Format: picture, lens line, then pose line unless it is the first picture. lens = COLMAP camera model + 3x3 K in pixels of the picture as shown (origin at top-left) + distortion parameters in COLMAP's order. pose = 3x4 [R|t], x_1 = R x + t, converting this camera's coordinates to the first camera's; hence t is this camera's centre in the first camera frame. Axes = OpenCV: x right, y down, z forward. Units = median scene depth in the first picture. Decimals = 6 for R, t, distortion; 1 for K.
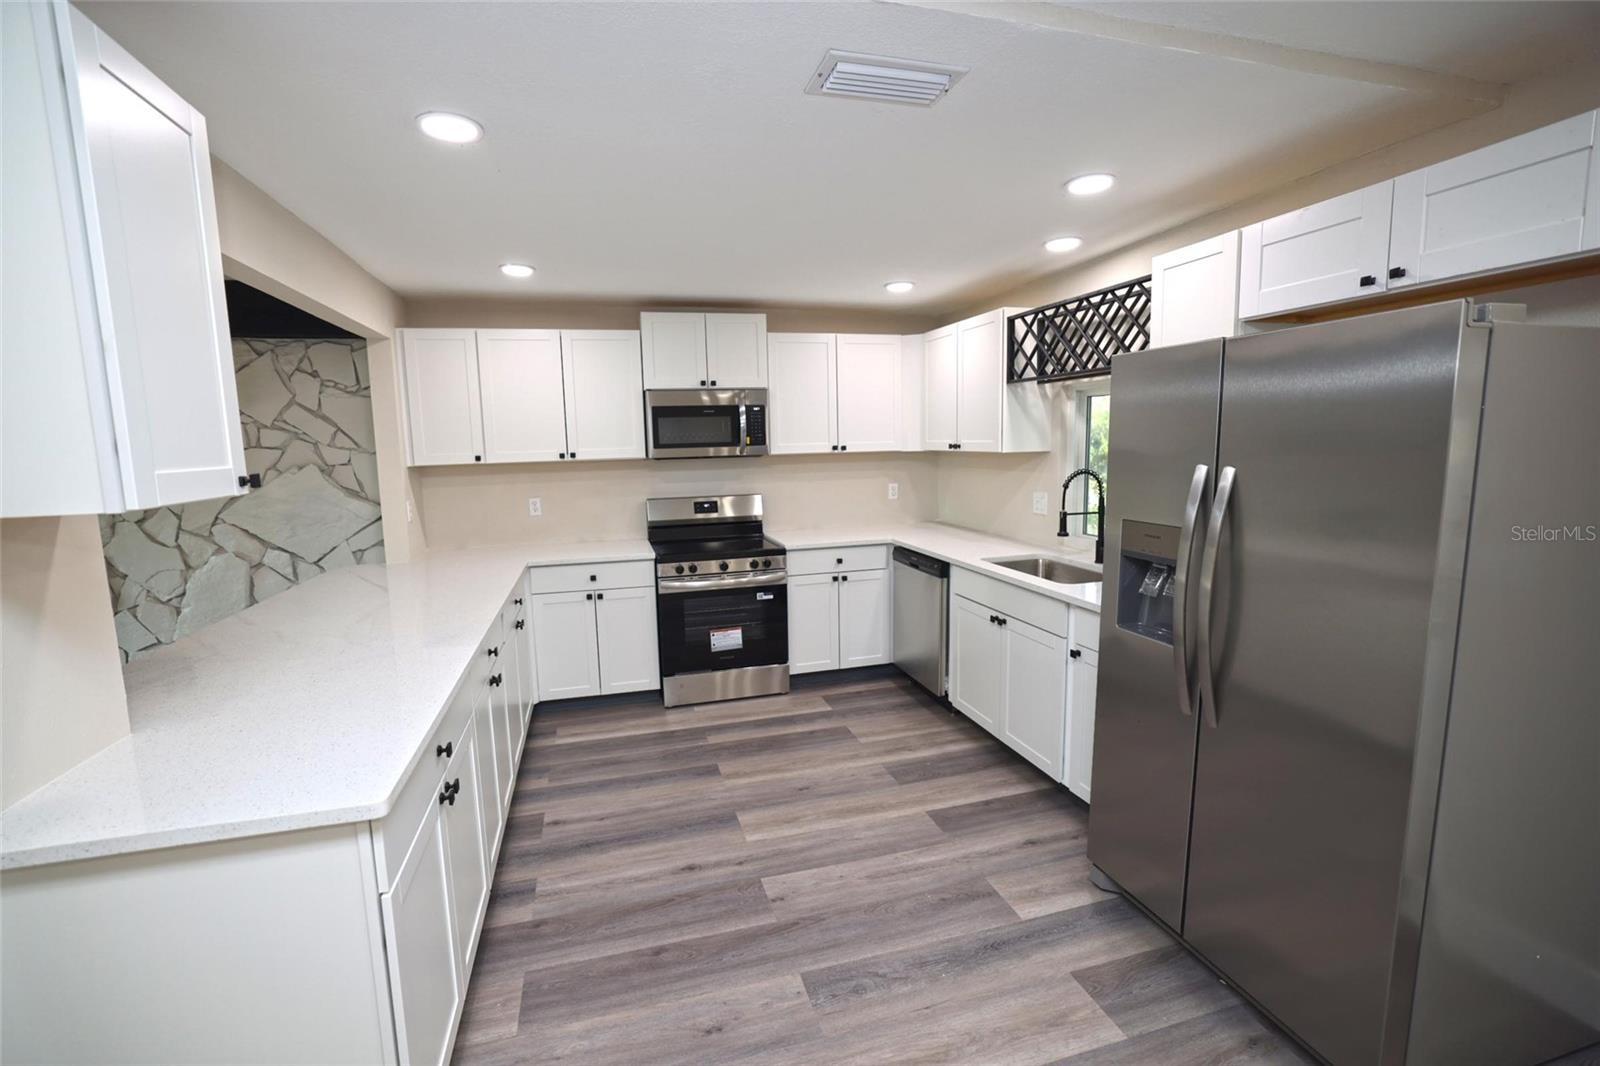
lens RADIAL K [[685.6, 0, 780.7], [0, 685.6, 526.5], [0, 0, 1]] dist [-0.041437, 0.012265]
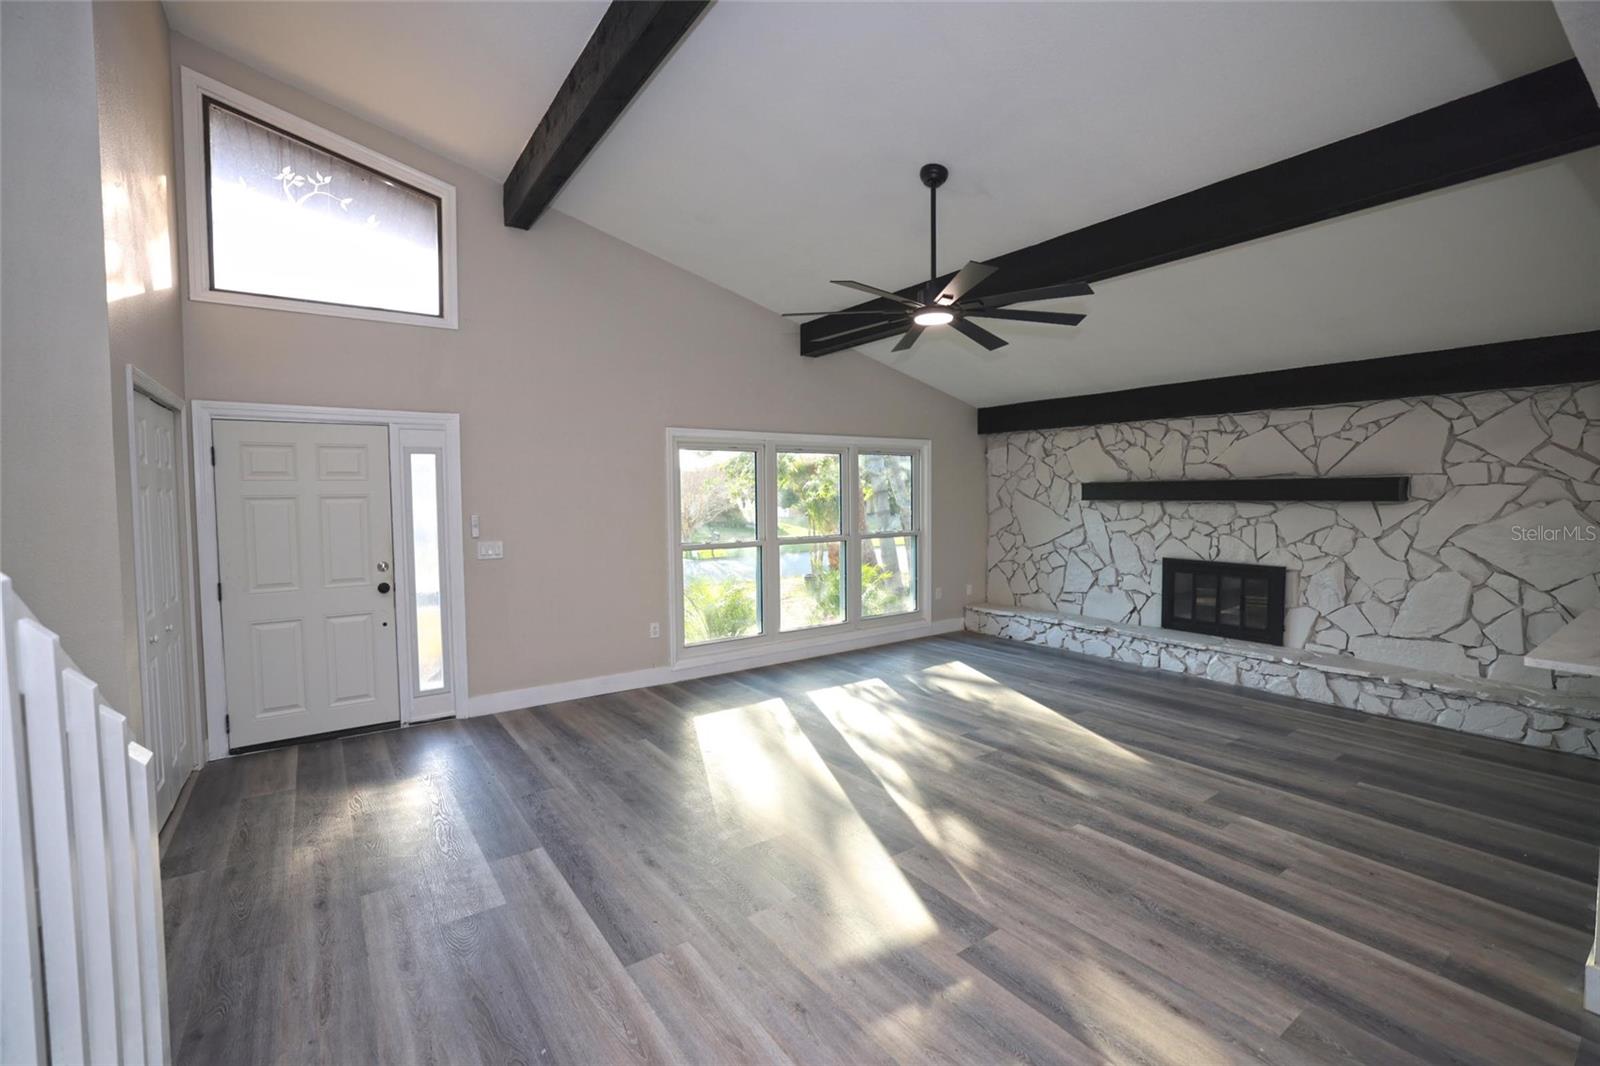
lens RADIAL K [[685.6, 0, 785.1], [0, 685.6, 527.2], [0, 0, 1]] dist [-0.041437, 0.012265]
pose [[0.338410, 0.065059, -0.938747, -0.131914], [-0.118580, 0.992603, 0.026044, 0.074803], [0.933497, 0.102503, 0.343621, -0.541953]]
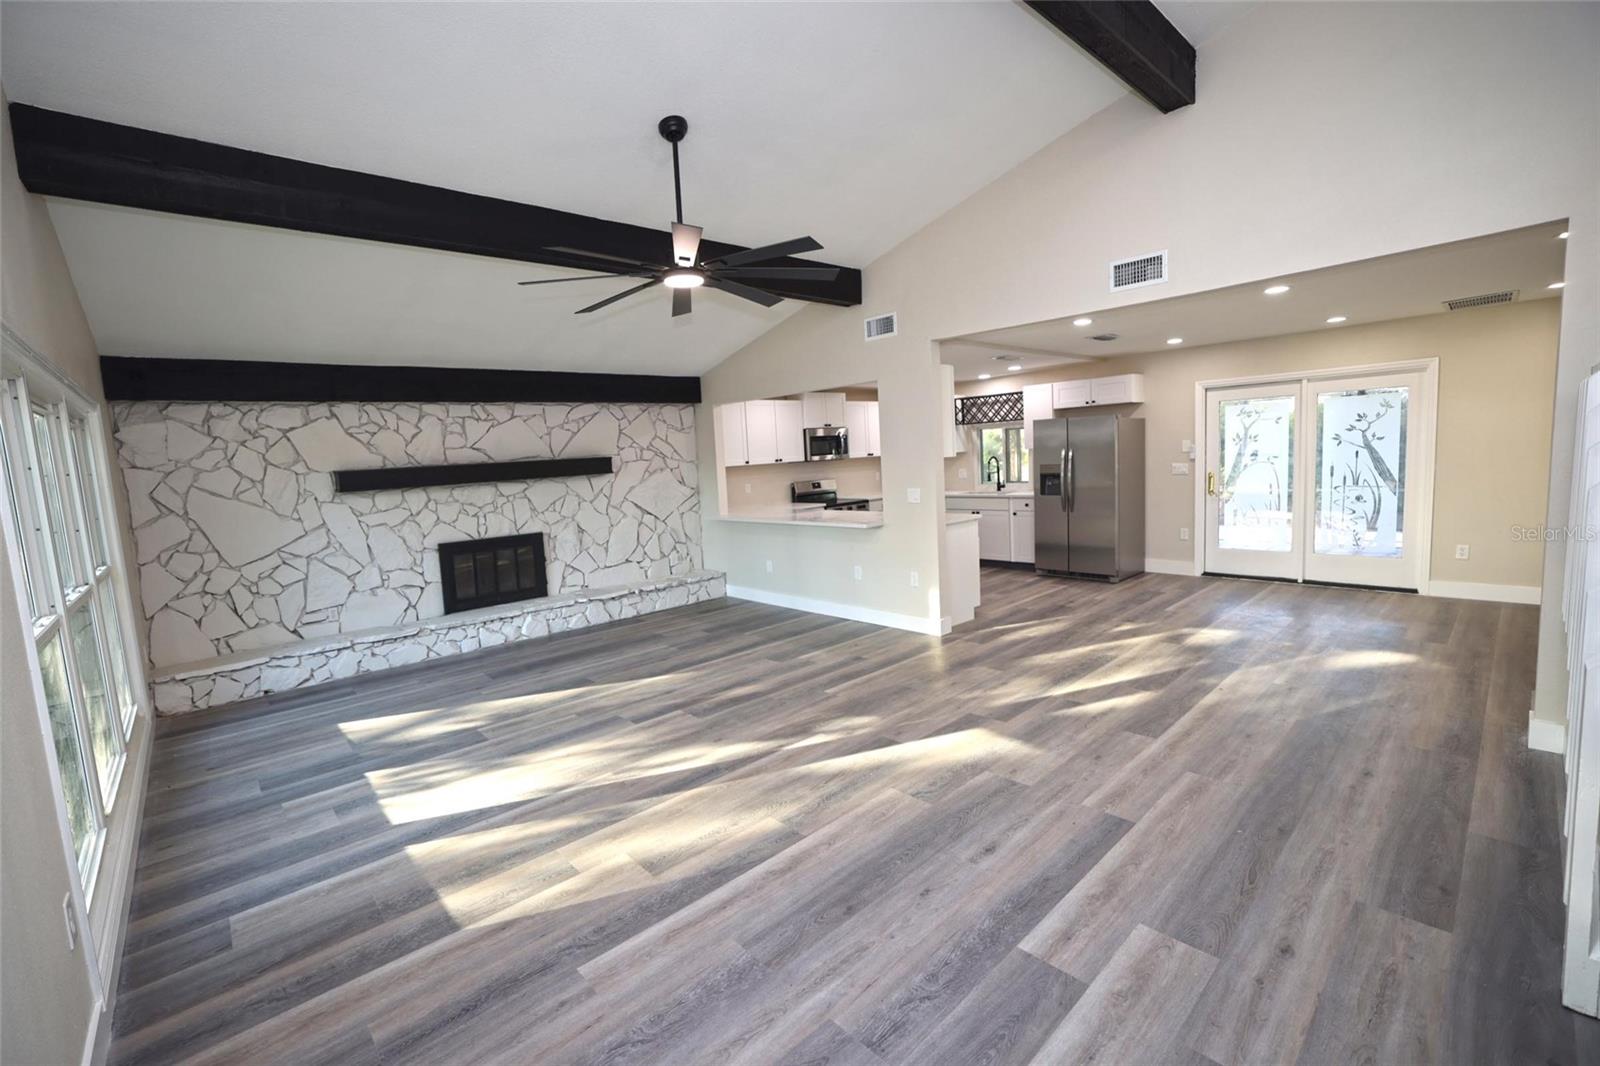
lens RADIAL K [[678.4, 0, 786.0], [0, 678.4, 532.2], [0, 0, 1]] dist [-0.033963, 0.004345]
pose [[0.891822, -0.078971, 0.445440, -1.349382], [0.092305, 0.995696, -0.008281, 0.145366], [-0.442869, 0.048501, 0.895273, -0.928439]]
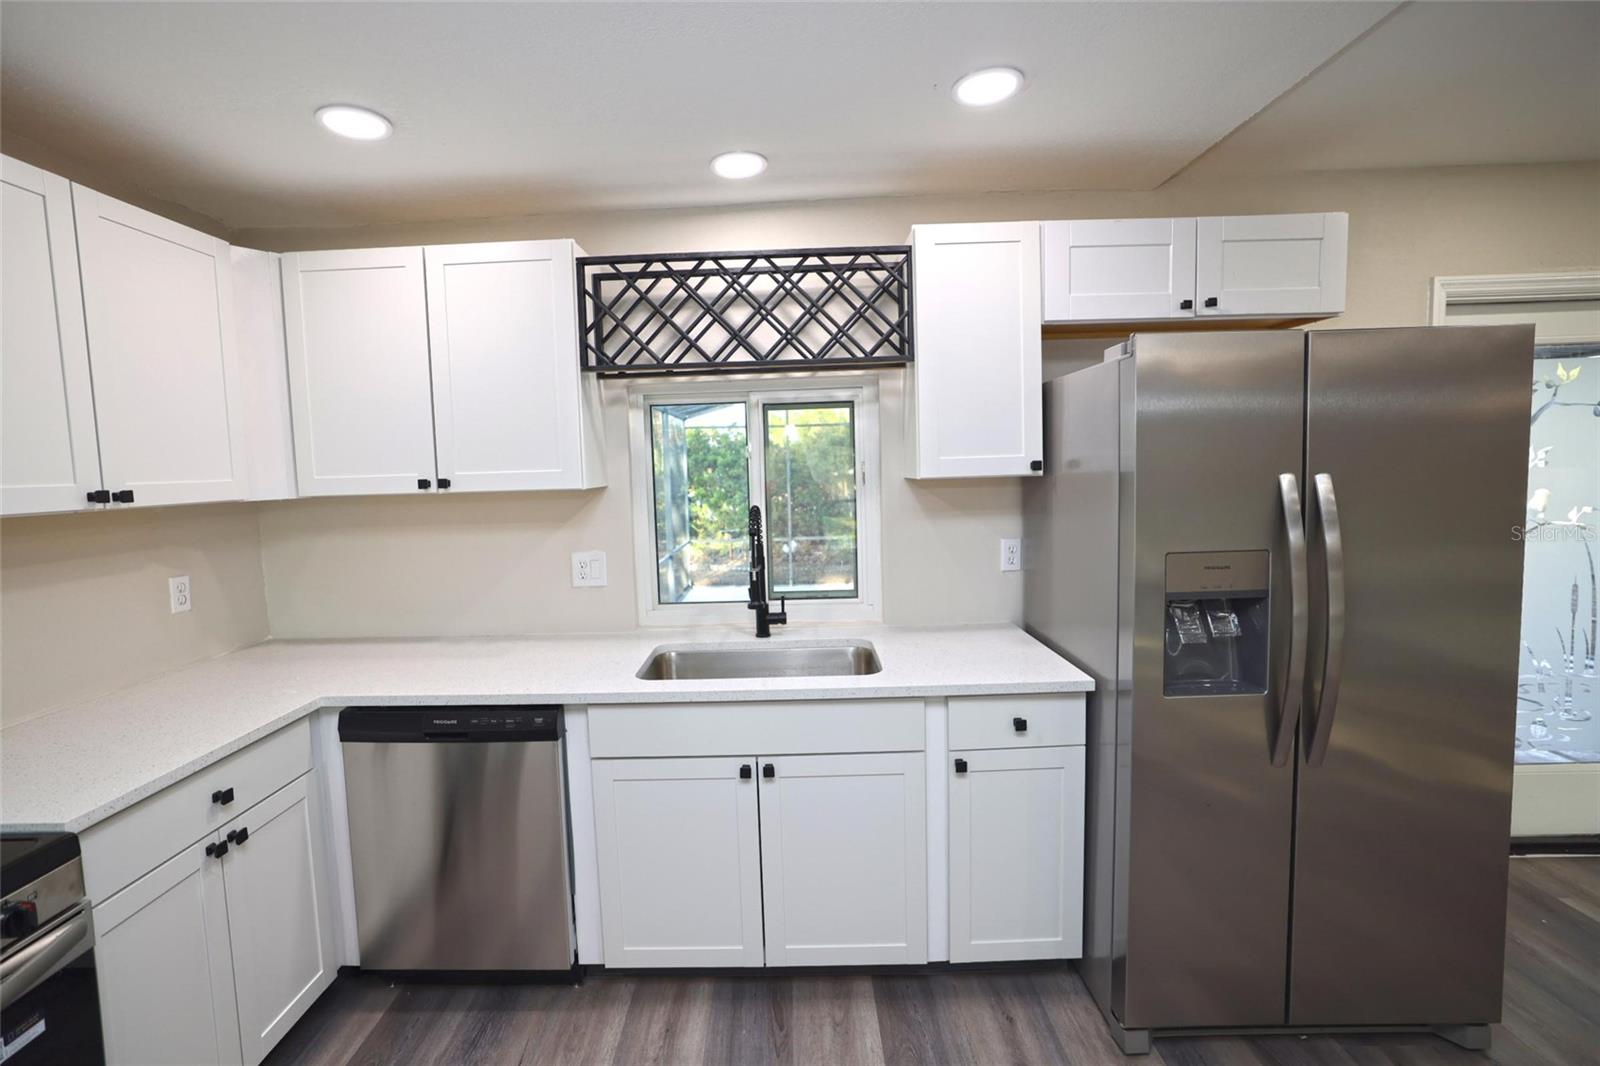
lens RADIAL K [[717.0, 0, 778.8], [0, 717.0, 521.5], [0, 0, 1]] dist [-0.016022, 0.002067]
pose [[0.275551, -0.064839, 0.959097, -0.215020], [0.143065, 0.989377, 0.025784, -0.073264], [-0.950581, 0.130108, 0.281900, 0.677718]]
